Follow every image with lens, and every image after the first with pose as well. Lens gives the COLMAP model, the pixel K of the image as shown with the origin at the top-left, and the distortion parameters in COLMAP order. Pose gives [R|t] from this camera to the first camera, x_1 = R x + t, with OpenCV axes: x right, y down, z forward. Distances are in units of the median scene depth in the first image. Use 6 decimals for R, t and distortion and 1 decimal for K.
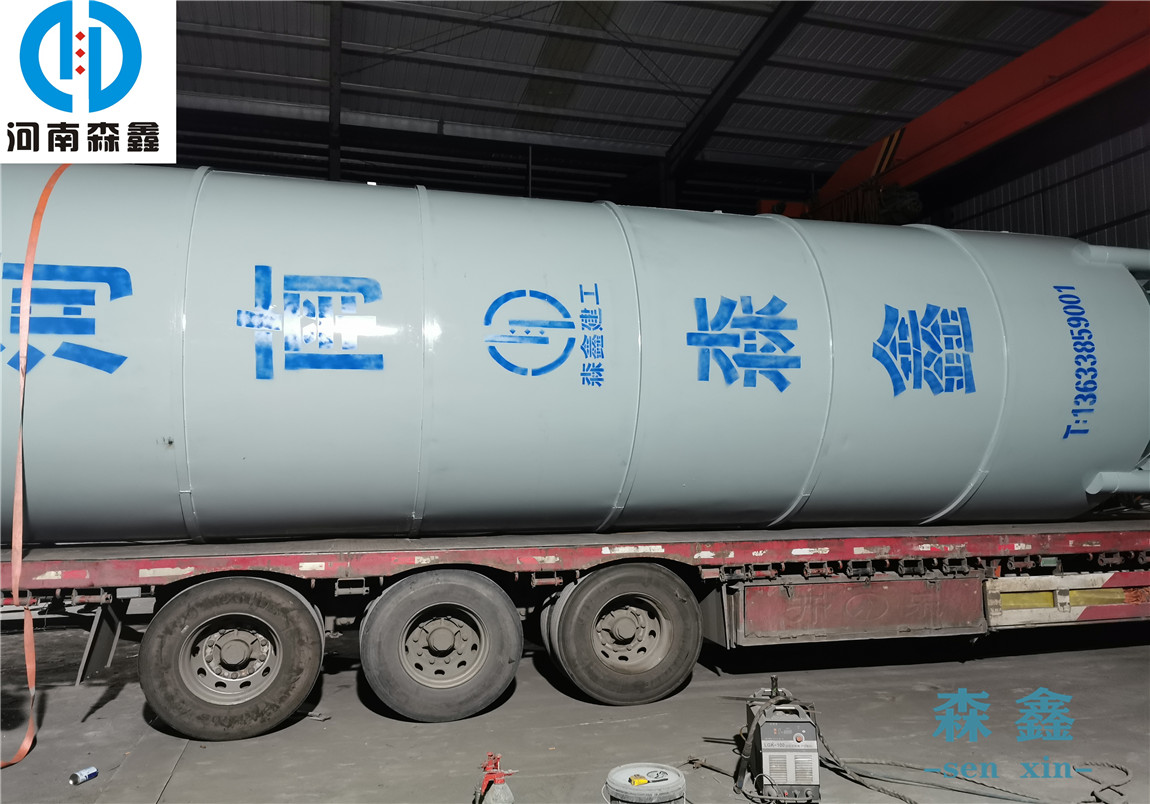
lens RADIAL K [[871.2, 0, 577.9], [0, 871.2, 459.5], [0, 0, 1]] dist [0.062956, -0.061456]
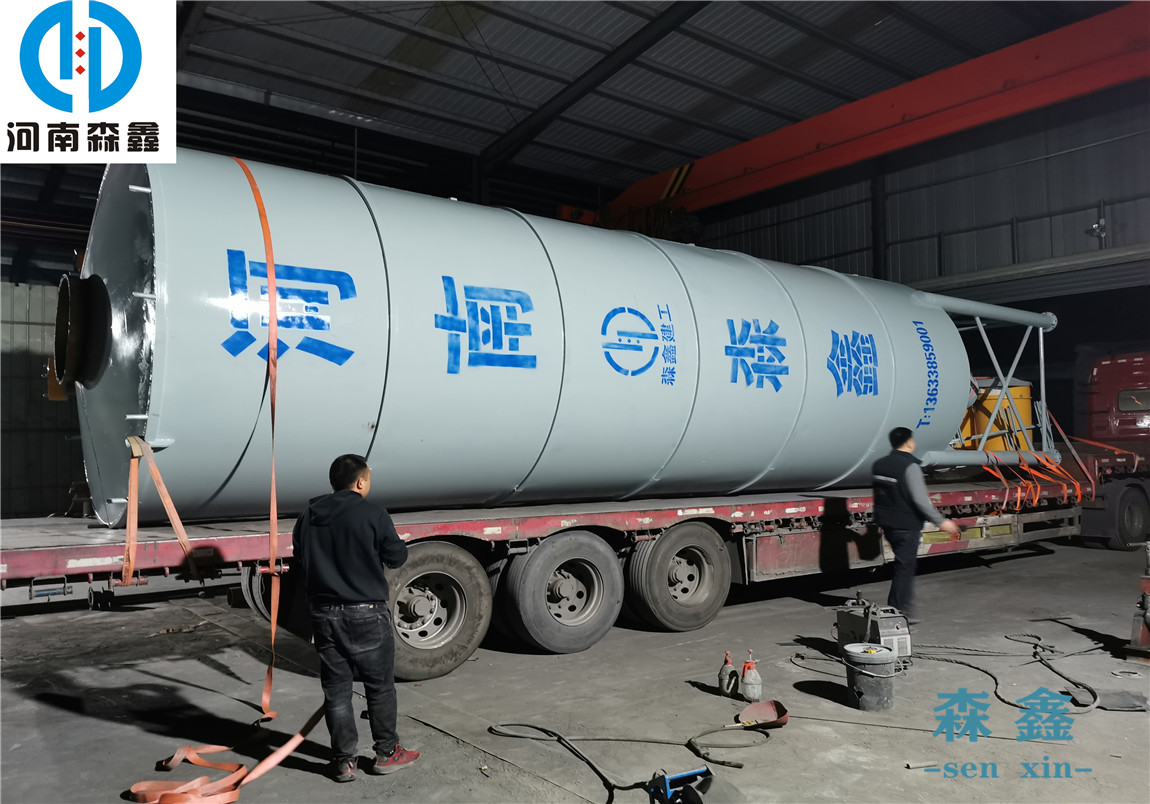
lens RADIAL K [[871.2, 0, 577.9], [0, 871.2, 459.5], [0, 0, 1]] dist [0.062956, -0.061456]
pose [[0.928180, -0.003443, 0.372116, -0.560245], [-0.005998, 0.999689, 0.024210, -0.004857], [-0.372084, -0.024703, 0.927870, -0.136558]]
